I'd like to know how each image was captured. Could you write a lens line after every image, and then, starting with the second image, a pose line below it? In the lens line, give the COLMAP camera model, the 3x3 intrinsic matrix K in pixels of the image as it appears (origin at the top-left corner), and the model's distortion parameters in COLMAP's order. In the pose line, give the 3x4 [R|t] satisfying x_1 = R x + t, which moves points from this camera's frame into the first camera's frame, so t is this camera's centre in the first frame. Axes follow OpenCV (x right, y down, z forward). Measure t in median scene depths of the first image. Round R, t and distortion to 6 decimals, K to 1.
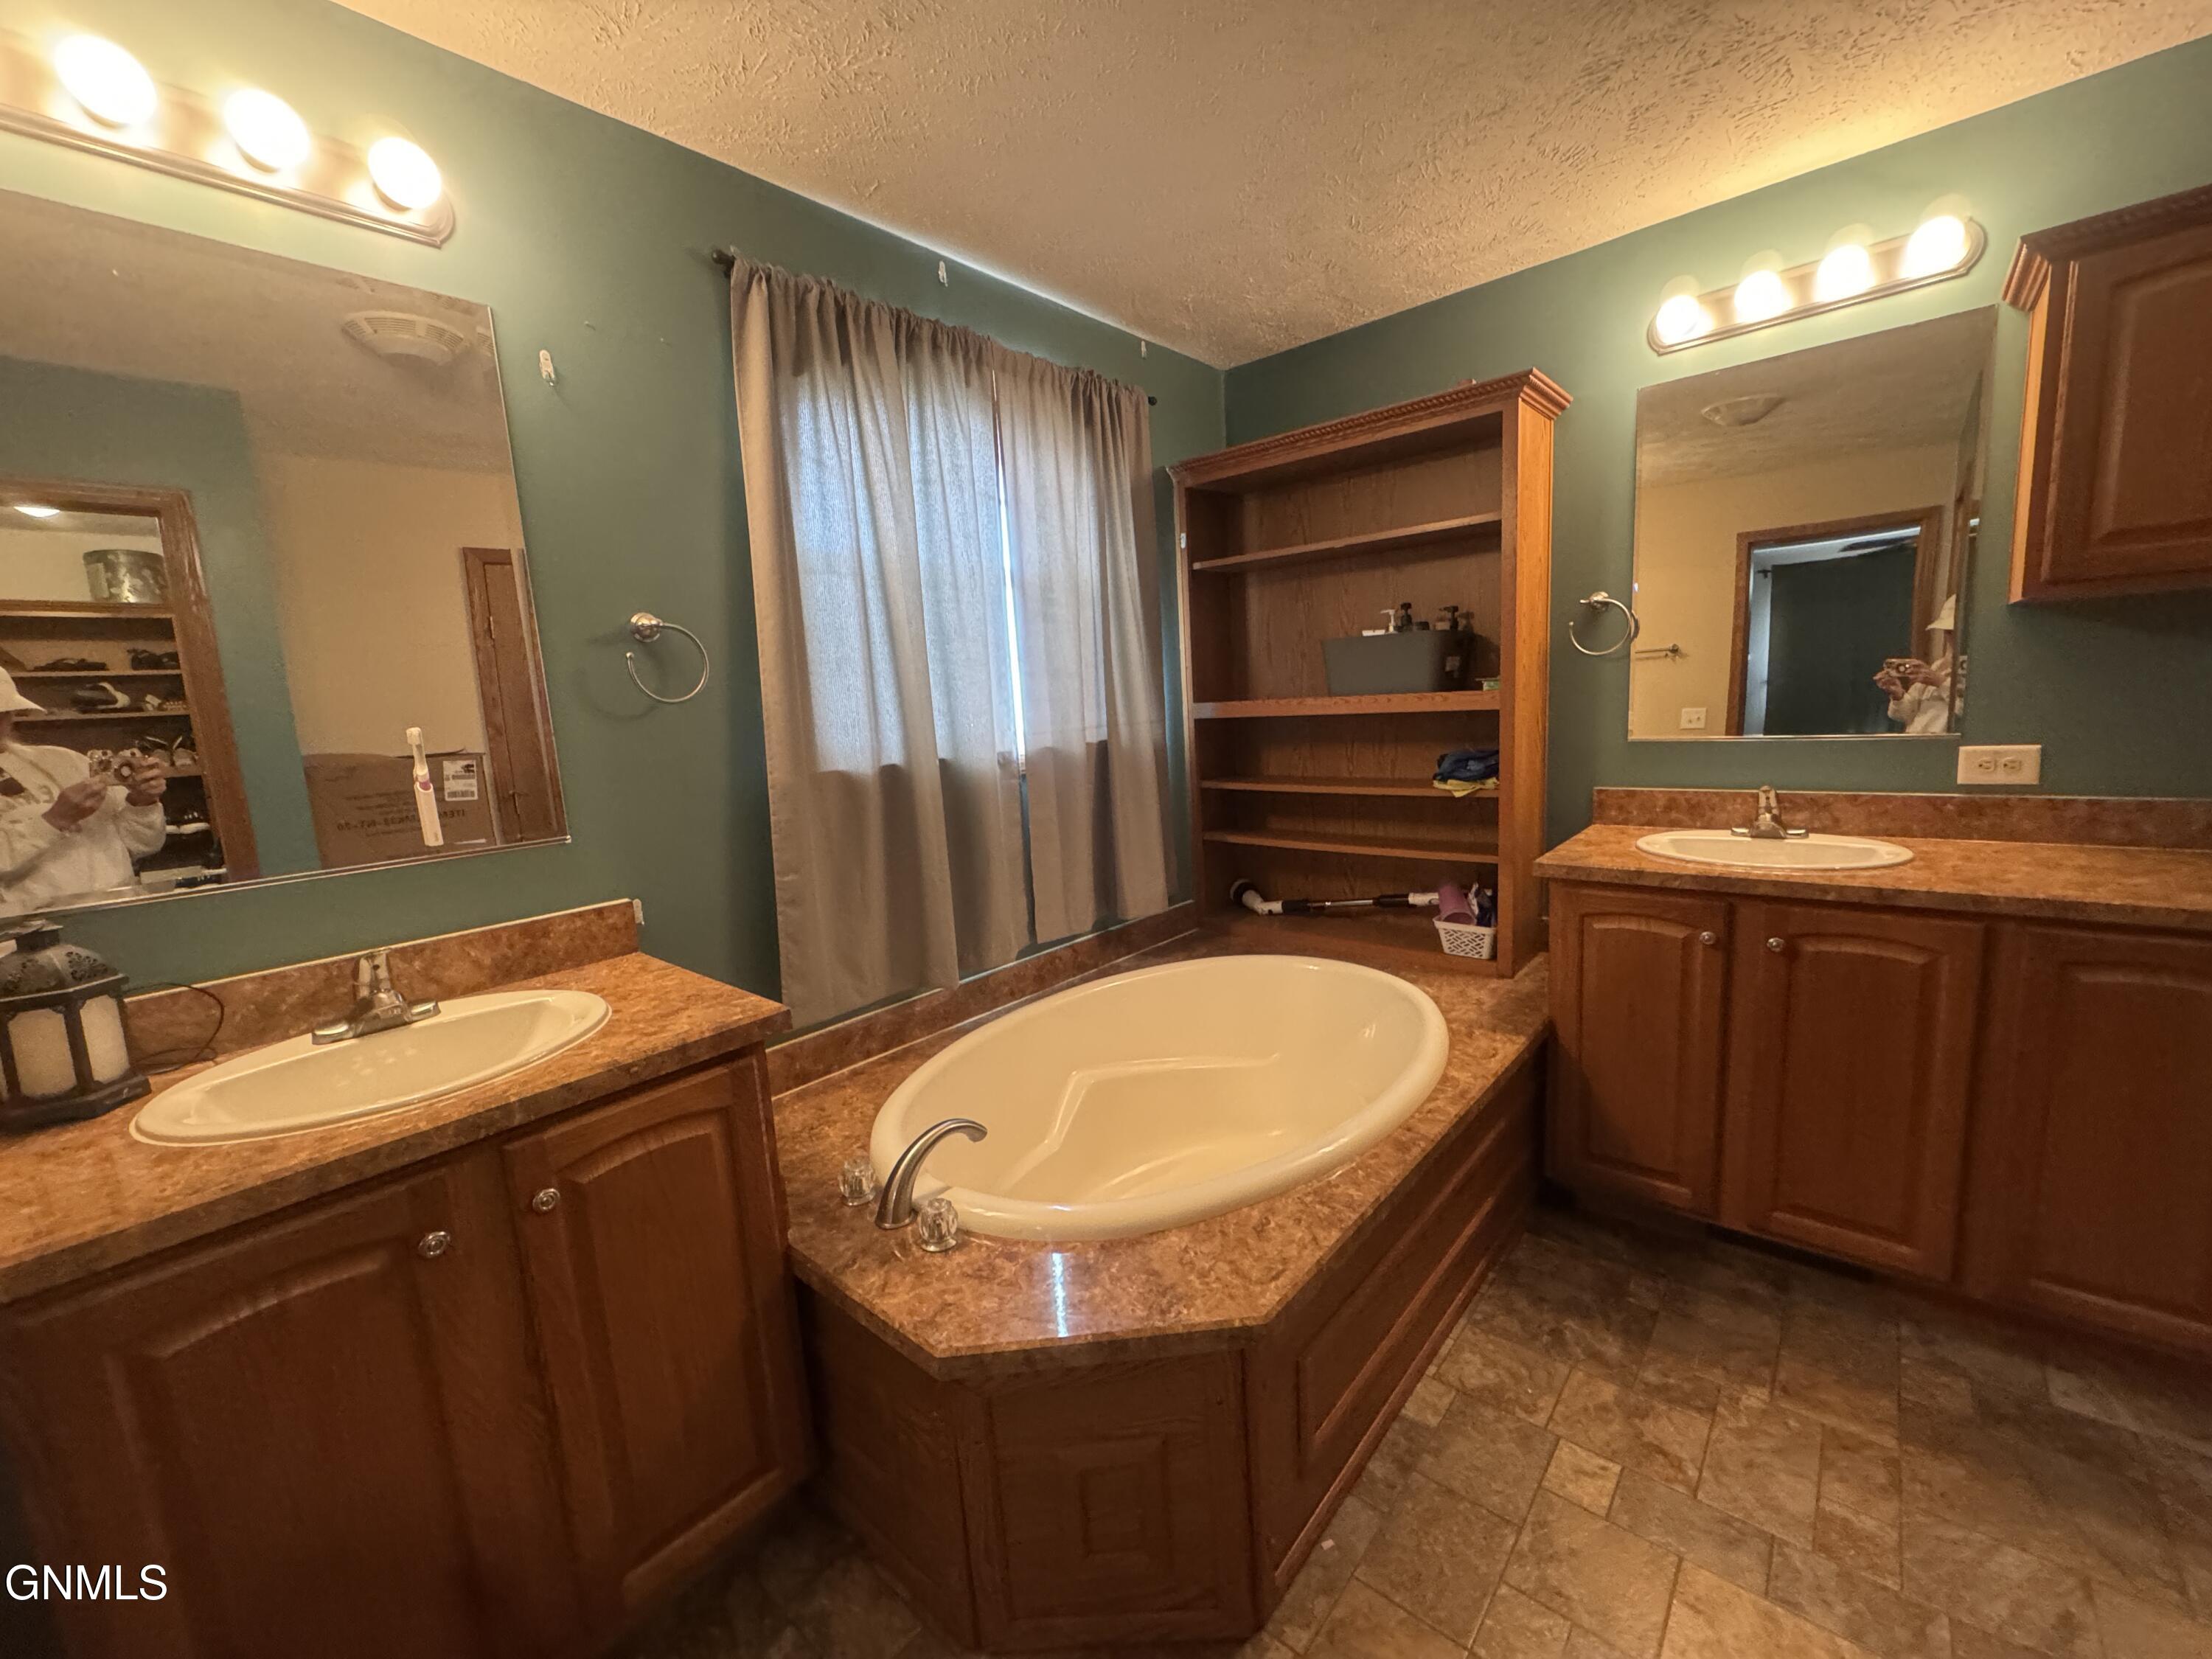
lens RADIAL K [[884.5, 0, 1106.1], [0, 884.5, 832.6], [0, 0, 1]] dist [0.000594, 0.000171]
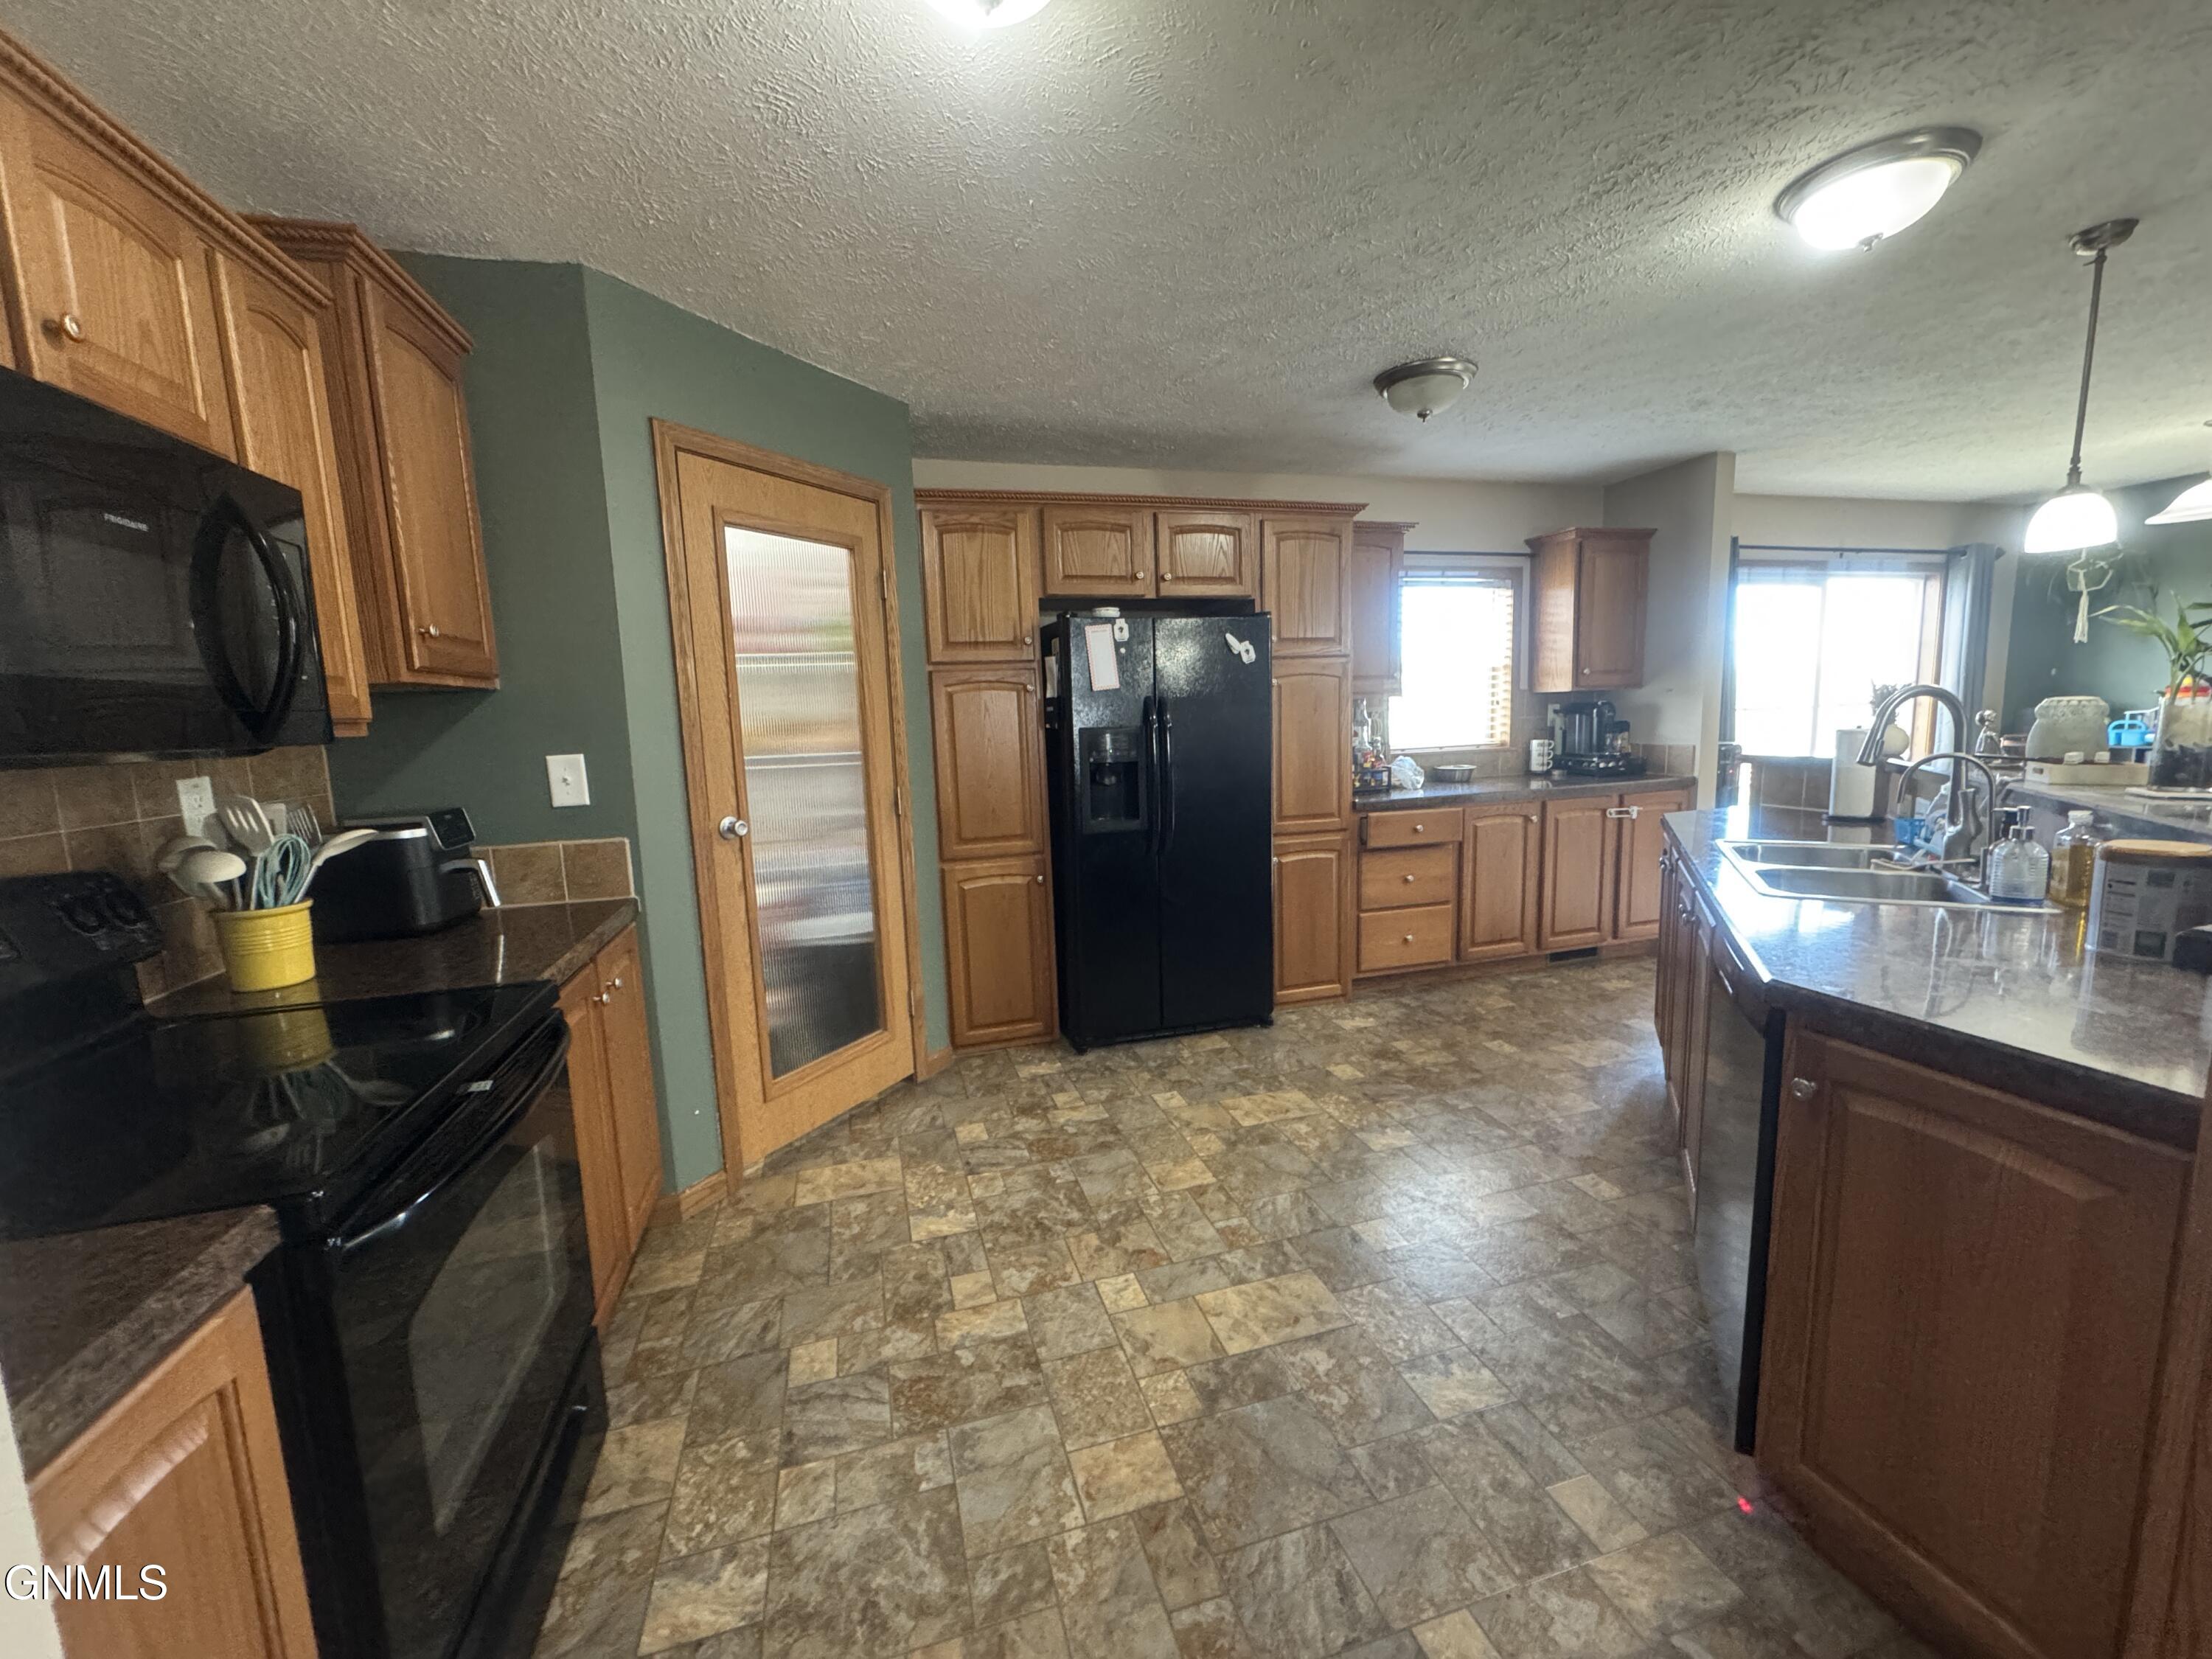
lens RADIAL K [[880.2, 0, 1106.5], [0, 880.2, 832.4], [0, 0, 1]] dist [0.002029, 0.000116]
pose [[0.544643, -0.074633, 0.835341, -0.434712], [0.128509, 0.991697, 0.004815, 0.006752], [-0.828764, 0.104727, 0.549711, 0.148253]]
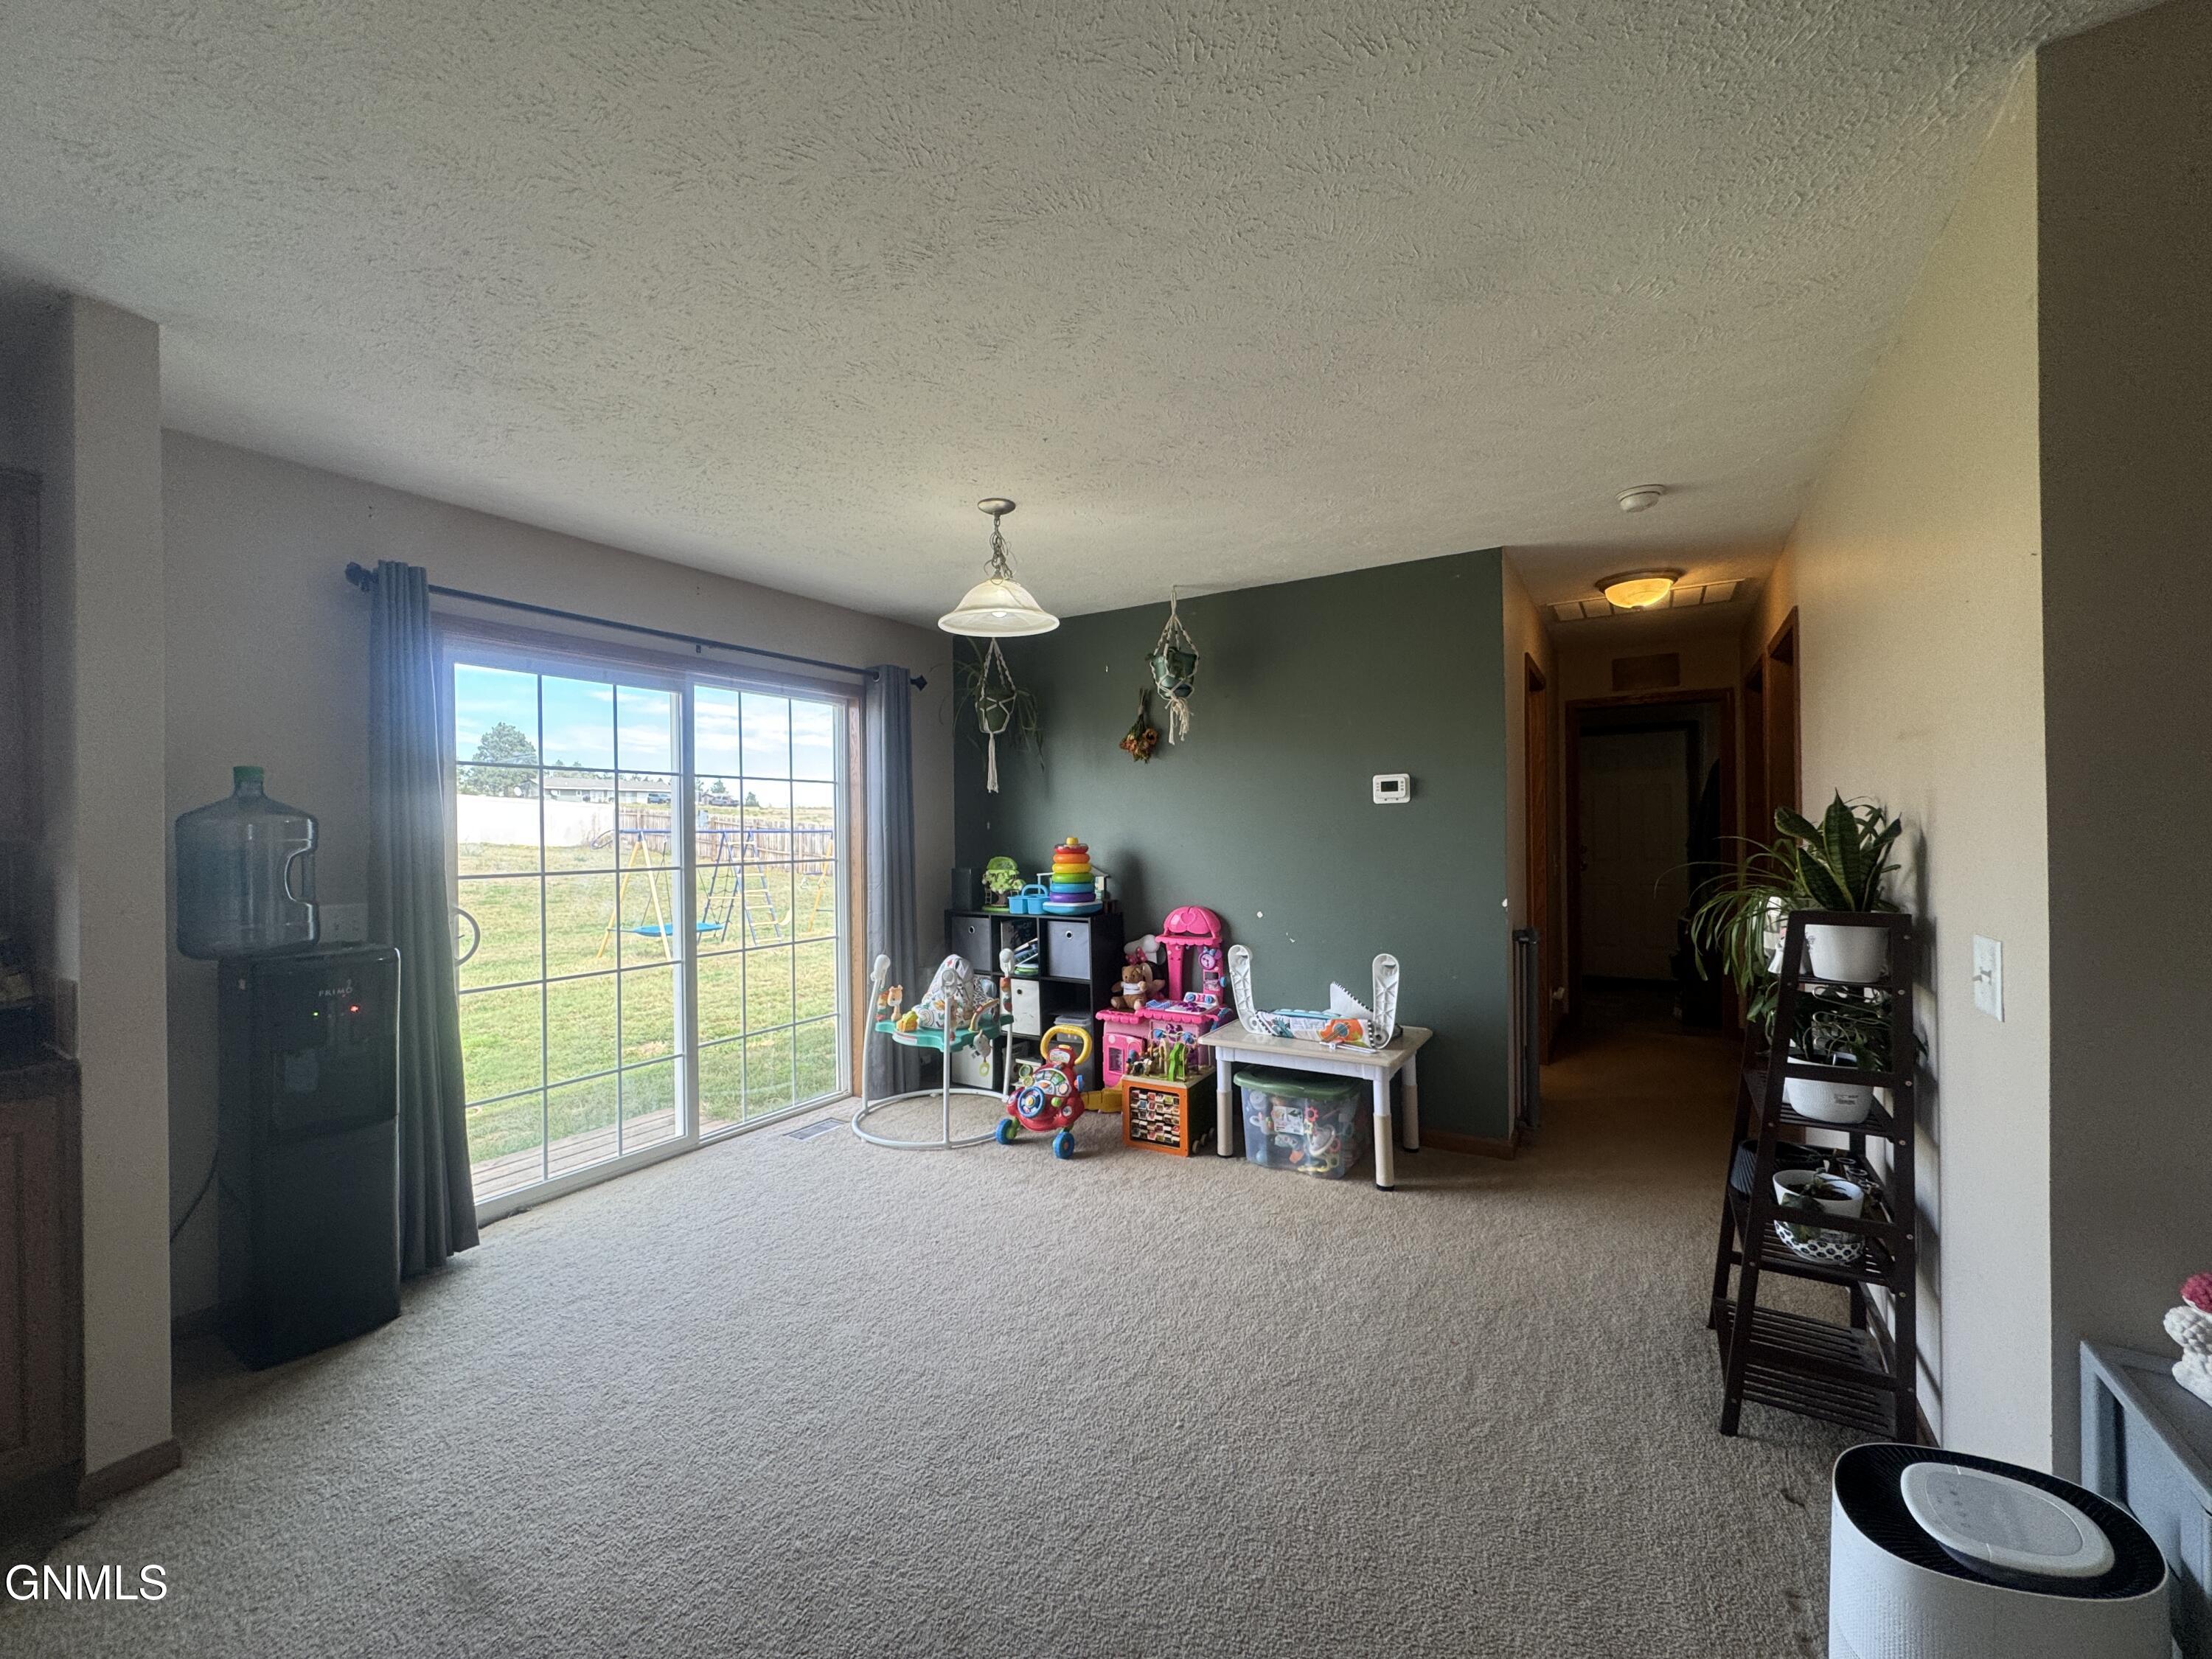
lens RADIAL K [[880.2, 0, 1106.5], [0, 880.2, 832.4], [0, 0, 1]] dist [0.002029, 0.000116]
pose [[-0.168651, 0.048758, 0.984469, 1.159110], [0.164539, 0.986154, -0.020655, 0.031297], [-0.971846, 0.158500, -0.174339, -0.784652]]
